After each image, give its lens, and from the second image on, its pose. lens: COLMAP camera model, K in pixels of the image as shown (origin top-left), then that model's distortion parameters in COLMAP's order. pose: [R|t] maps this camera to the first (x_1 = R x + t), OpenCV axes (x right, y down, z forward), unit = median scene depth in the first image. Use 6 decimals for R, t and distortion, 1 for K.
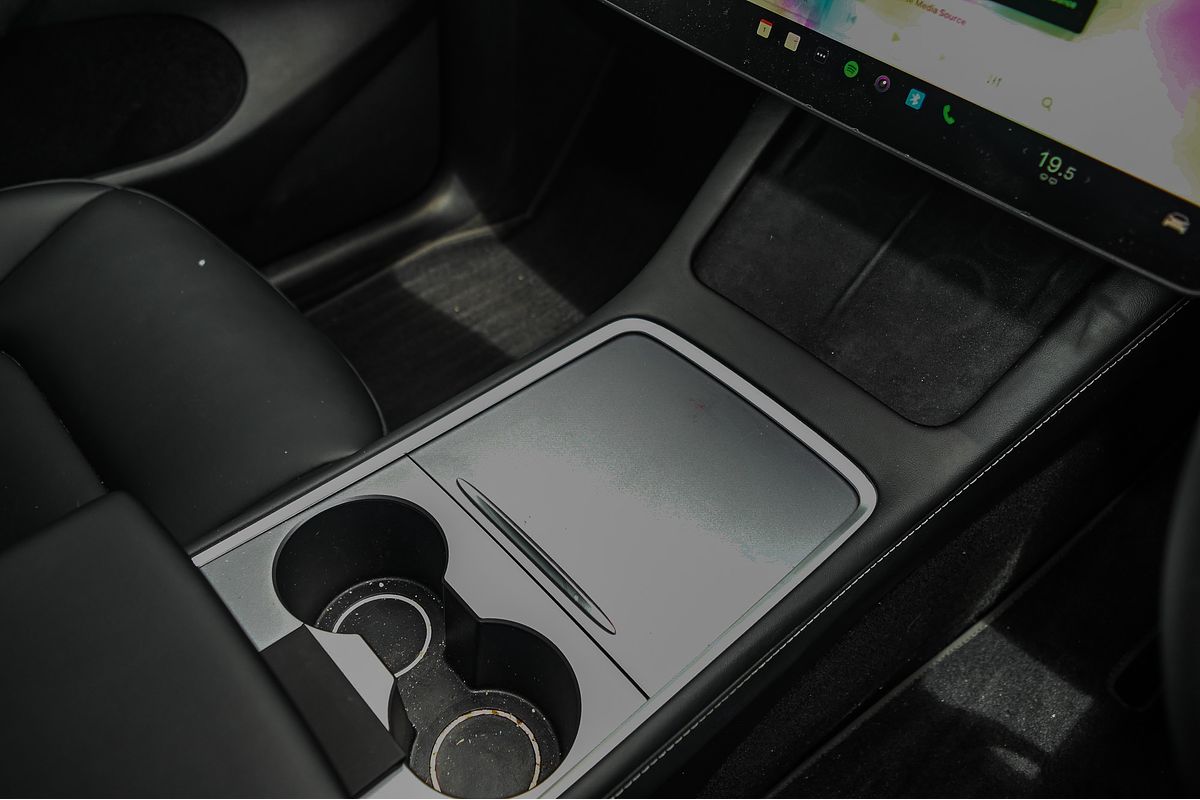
lens RADIAL K [[948.2, 0, 590.8], [0, 948.2, 404.7], [0, 0, 1]] dist [-0.012764, 0.000951]
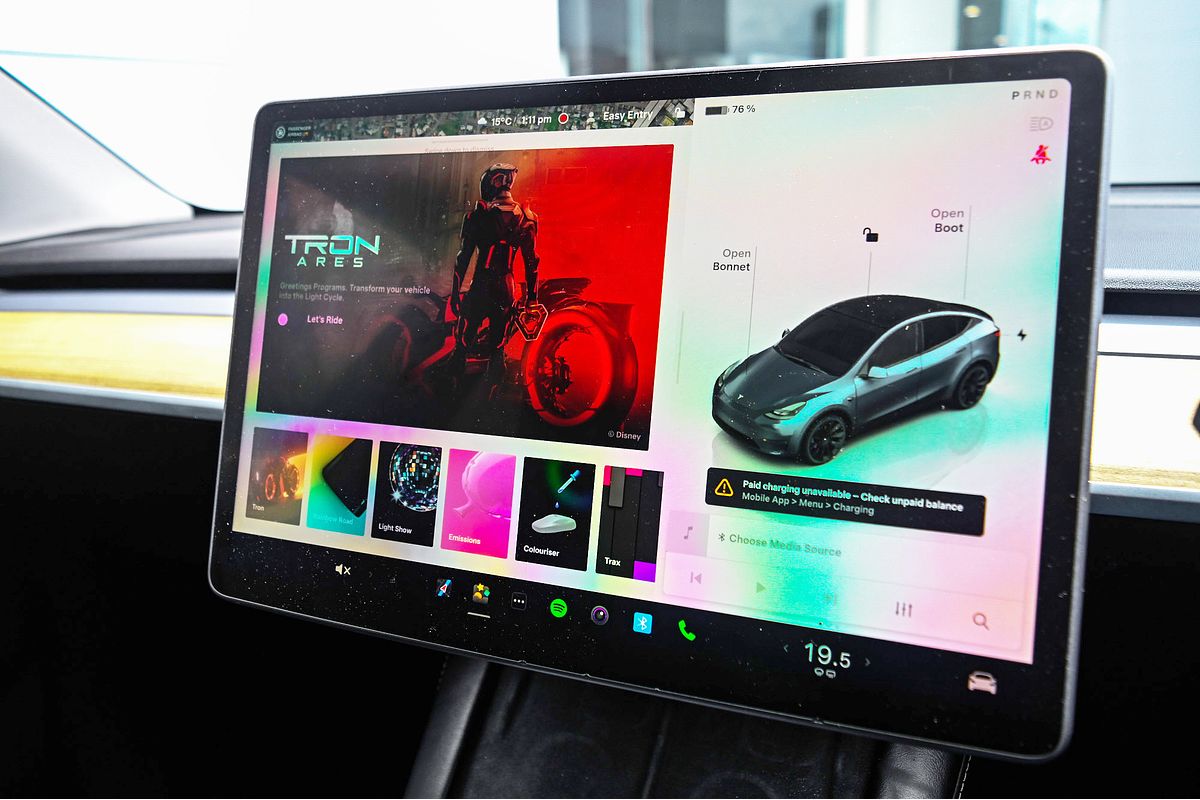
lens RADIAL K [[948.2, 0, 603.9], [0, 948.2, 401.5], [0, 0, 1]] dist [-0.012764, 0.000951]
pose [[0.909082, -0.162013, 0.383824, 0.019651], [0.340085, 0.820739, -0.459053, -0.116876], [-0.240647, 0.547850, 0.801218, 0.237676]]
